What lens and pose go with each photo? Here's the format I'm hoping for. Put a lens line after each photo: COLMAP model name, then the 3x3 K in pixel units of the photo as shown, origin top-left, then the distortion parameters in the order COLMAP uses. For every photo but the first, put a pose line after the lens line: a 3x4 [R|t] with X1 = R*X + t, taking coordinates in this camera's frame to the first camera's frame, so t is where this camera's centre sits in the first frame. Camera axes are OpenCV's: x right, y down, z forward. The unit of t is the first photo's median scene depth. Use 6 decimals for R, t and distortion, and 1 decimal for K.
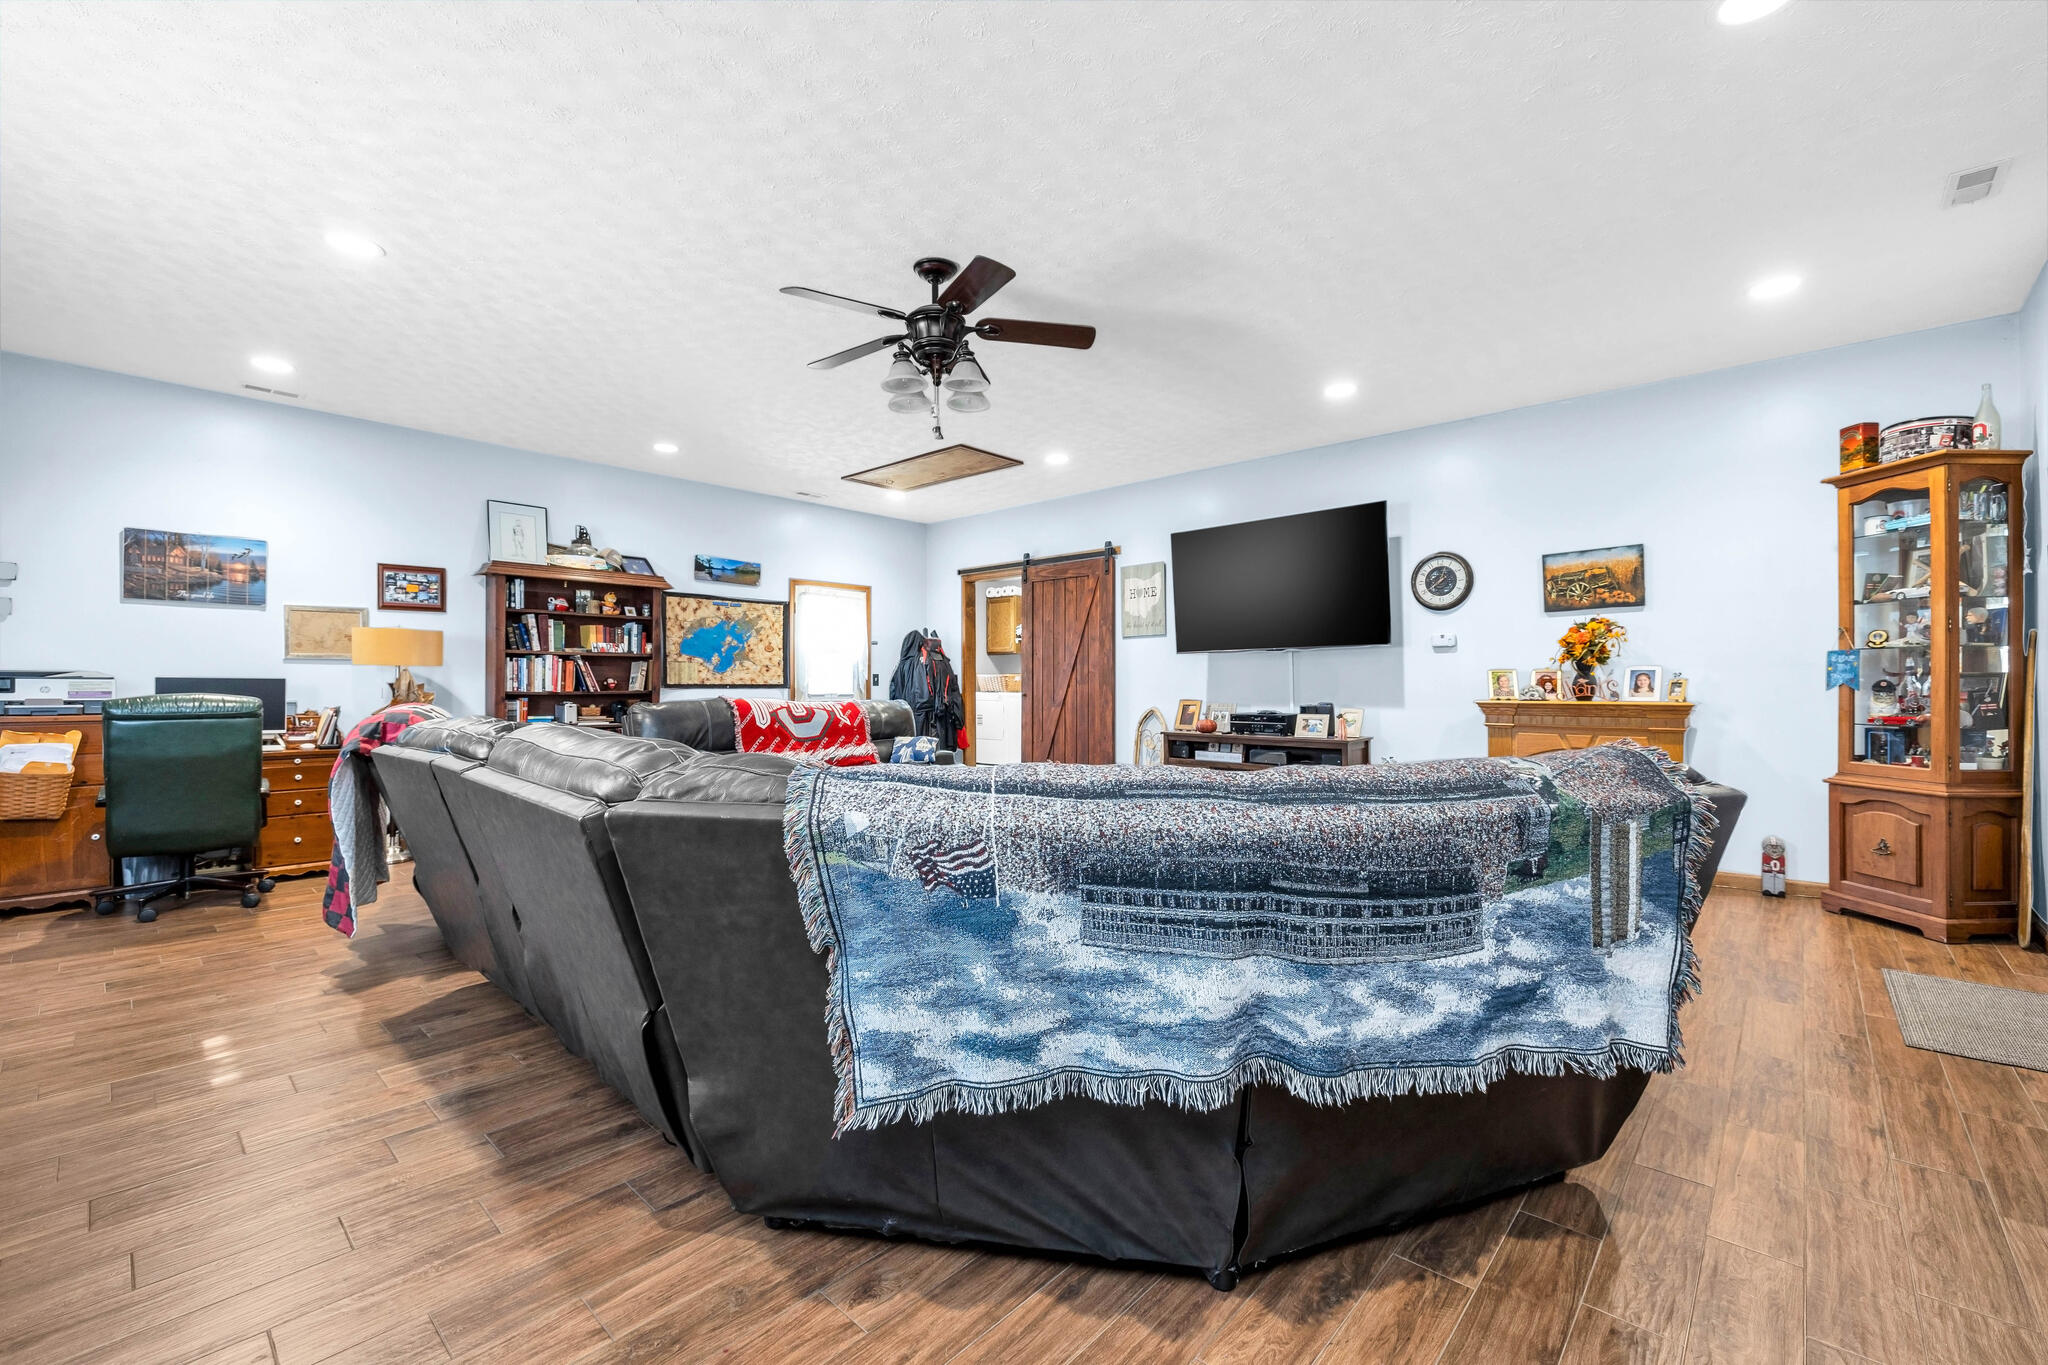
lens RADIAL K [[855.3, 0, 1013.5], [0, 855.3, 692.5], [0, 0, 1]] dist [-0.001864, 0.001008]
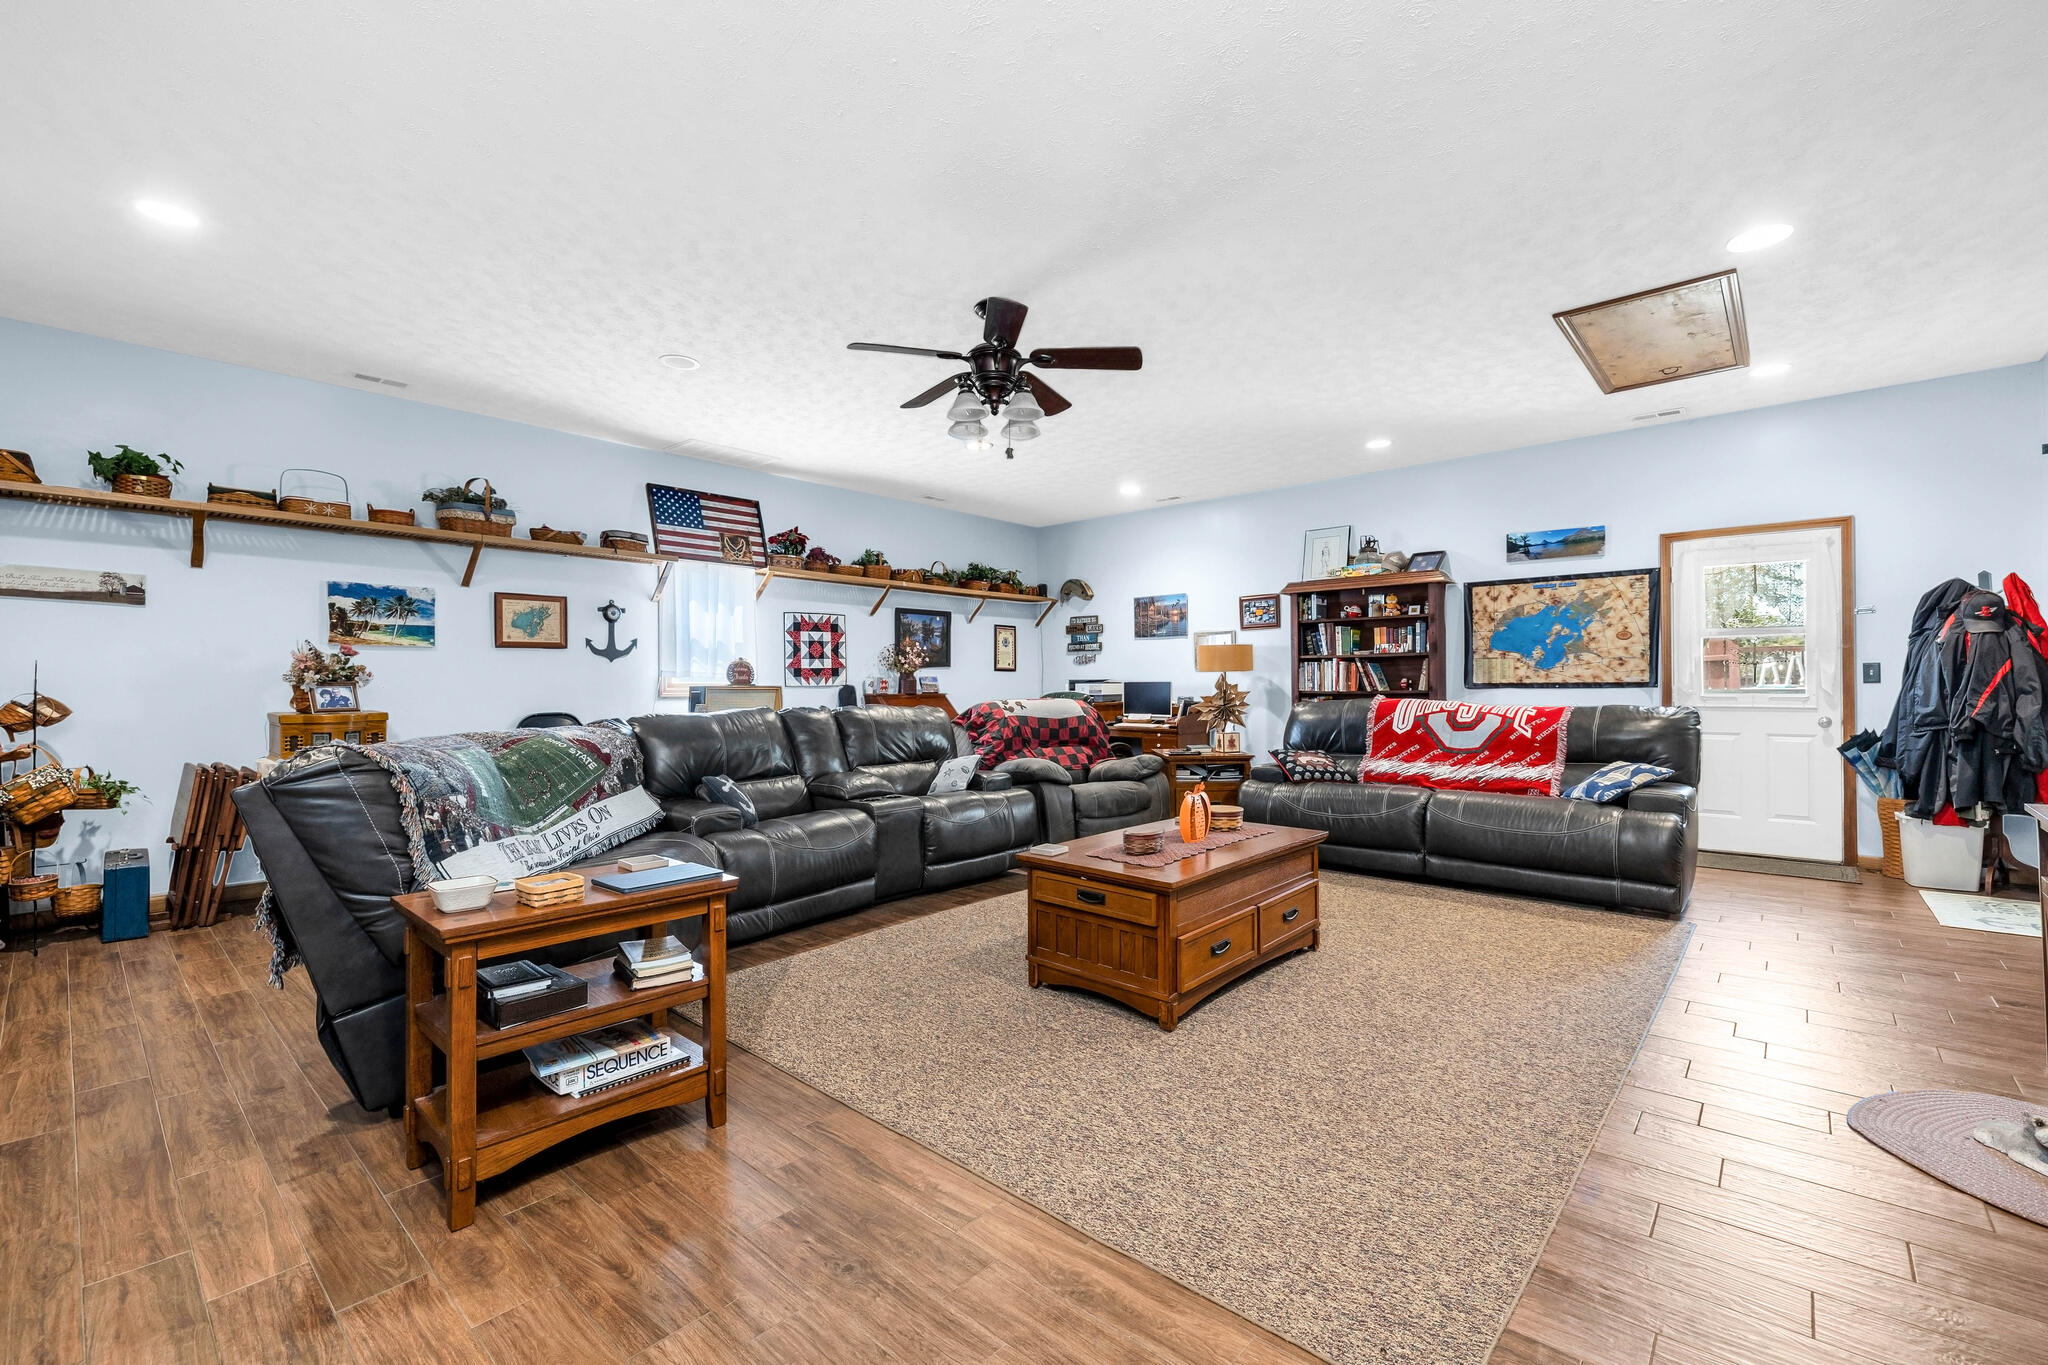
lens RADIAL K [[855.3, 0, 1030.0], [0, 855.3, 695.0], [0, 0, 1]] dist [-0.001864, 0.001008]
pose [[0.021014, 0.010230, -0.999727, 0.532957], [-0.001254, 0.999947, 0.010206, -0.006362], [0.999778, 0.001039, 0.021025, 0.539418]]
